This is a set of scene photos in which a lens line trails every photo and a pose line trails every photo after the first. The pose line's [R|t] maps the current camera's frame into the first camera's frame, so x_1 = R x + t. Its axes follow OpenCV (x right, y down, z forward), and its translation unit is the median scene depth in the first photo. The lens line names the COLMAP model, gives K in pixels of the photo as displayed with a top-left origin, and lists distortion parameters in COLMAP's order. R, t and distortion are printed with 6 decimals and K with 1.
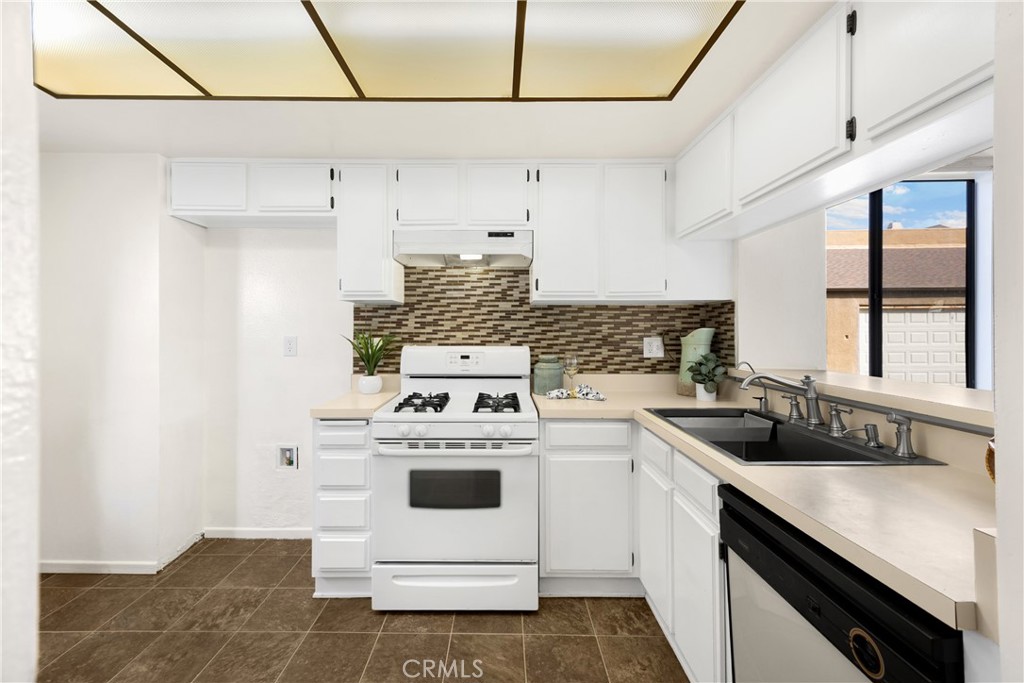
lens RADIAL K [[428.1, 0, 496.0], [0, 428.1, 328.8], [0, 0, 1]] dist [0.014552, -0.000951]
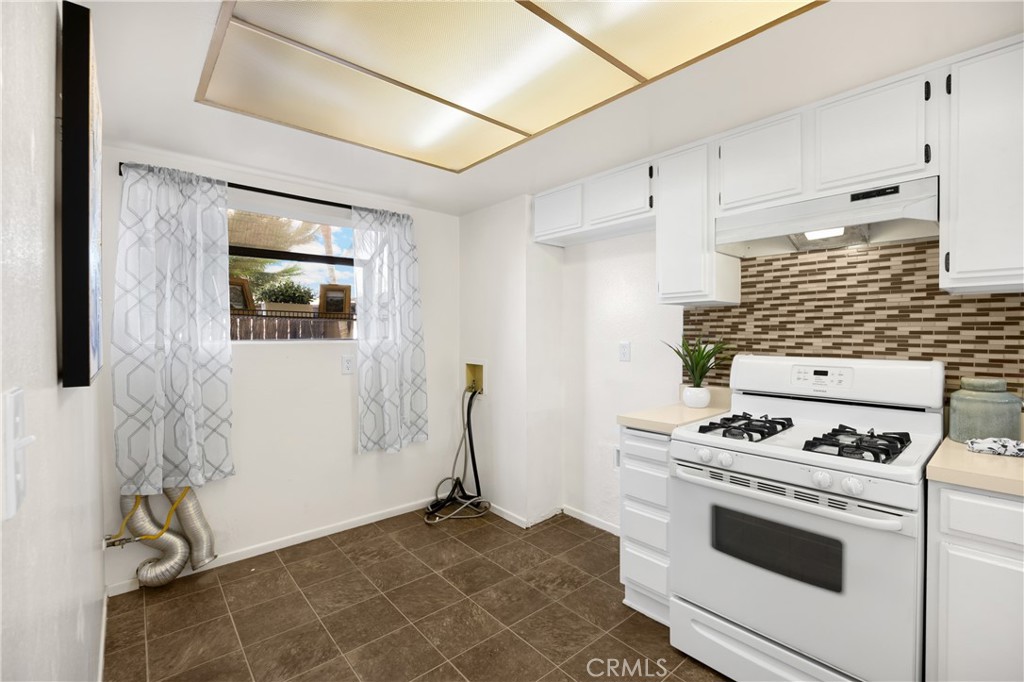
lens RADIAL K [[443.7, 0, 509.9], [0, 443.7, 338.8], [0, 0, 1]] dist [-0.014525, -0.000265]
pose [[0.666037, 0.005496, -0.745898, 0.131434], [0.003319, 0.999941, 0.010331, -0.001608], [0.745911, -0.009356, 0.665980, 0.104044]]
